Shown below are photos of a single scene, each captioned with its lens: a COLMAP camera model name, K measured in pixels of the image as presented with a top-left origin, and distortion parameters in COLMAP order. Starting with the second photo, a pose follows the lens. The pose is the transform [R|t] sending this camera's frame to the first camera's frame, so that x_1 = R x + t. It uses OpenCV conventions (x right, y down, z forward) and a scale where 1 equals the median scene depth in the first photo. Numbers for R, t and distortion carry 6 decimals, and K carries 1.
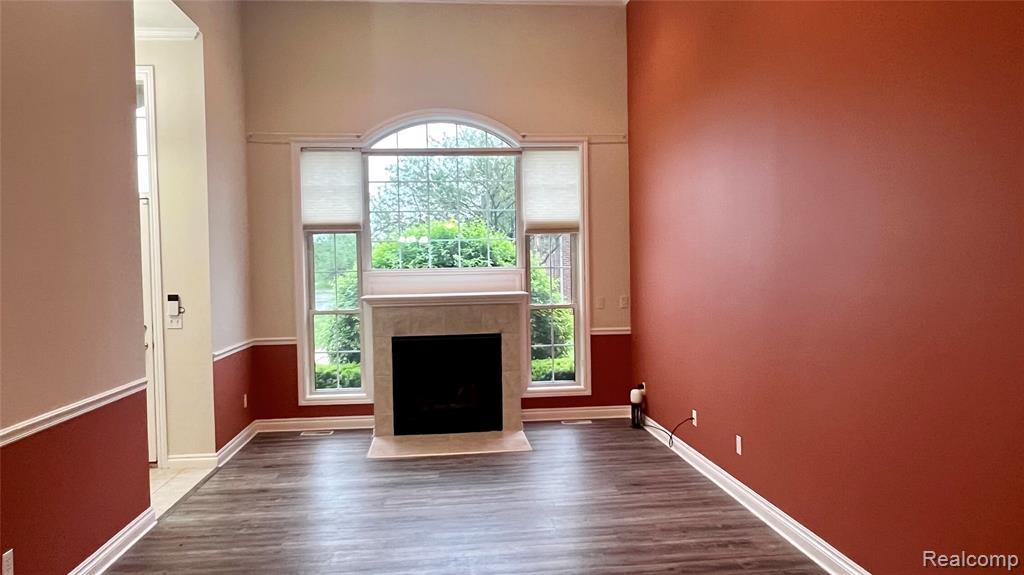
lens RADIAL K [[730.5, 0, 511.0], [0, 730.5, 291.7], [0, 0, 1]] dist [0.031688, 0.001670]
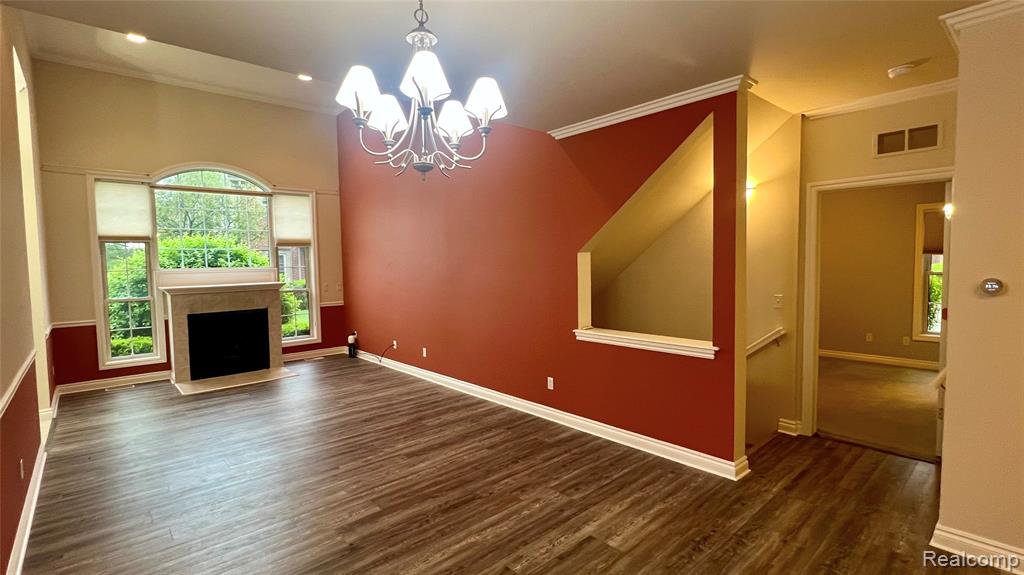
lens RADIAL K [[473.7, 0, 511.4], [0, 473.7, 287.6], [0, 0, 1]] dist [0.001037, 0.000226]
pose [[0.803113, -0.029008, 0.595120, -0.192268], [0.023235, 0.999579, 0.017368, 0.005791], [-0.595373, -0.000121, 0.803449, -0.149554]]
